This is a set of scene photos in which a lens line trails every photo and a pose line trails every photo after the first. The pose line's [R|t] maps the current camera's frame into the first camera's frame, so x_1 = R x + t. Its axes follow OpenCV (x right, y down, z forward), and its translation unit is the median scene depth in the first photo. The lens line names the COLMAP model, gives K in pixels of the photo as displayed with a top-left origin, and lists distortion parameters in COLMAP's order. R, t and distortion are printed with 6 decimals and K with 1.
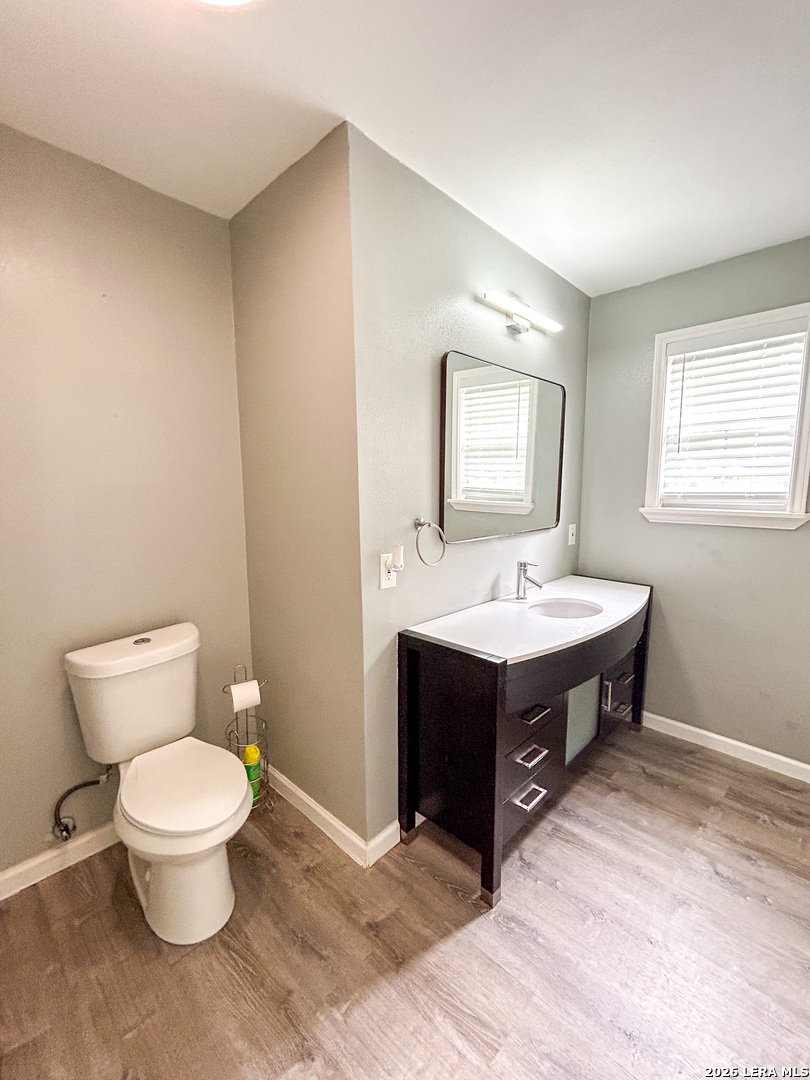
lens RADIAL K [[446.7, 0, 414.1], [0, 446.7, 542.4], [0, 0, 1]] dist [-0.003609, 0.000971]
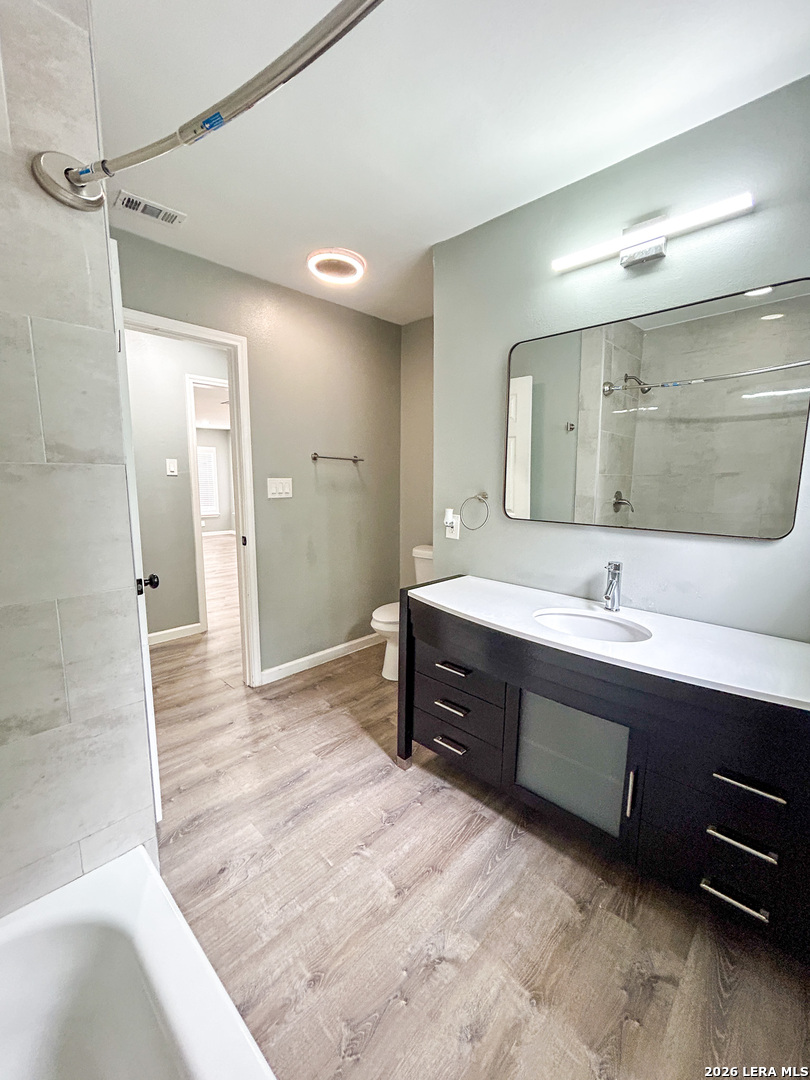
lens RADIAL K [[446.7, 0, 414.9], [0, 446.7, 539.4], [0, 0, 1]] dist [-0.003609, 0.000971]
pose [[0.020442, 0.144881, -0.989238, 1.556981], [-0.144820, 0.979439, 0.140453, -0.088595], [0.989247, 0.140390, 0.041003, 0.952587]]
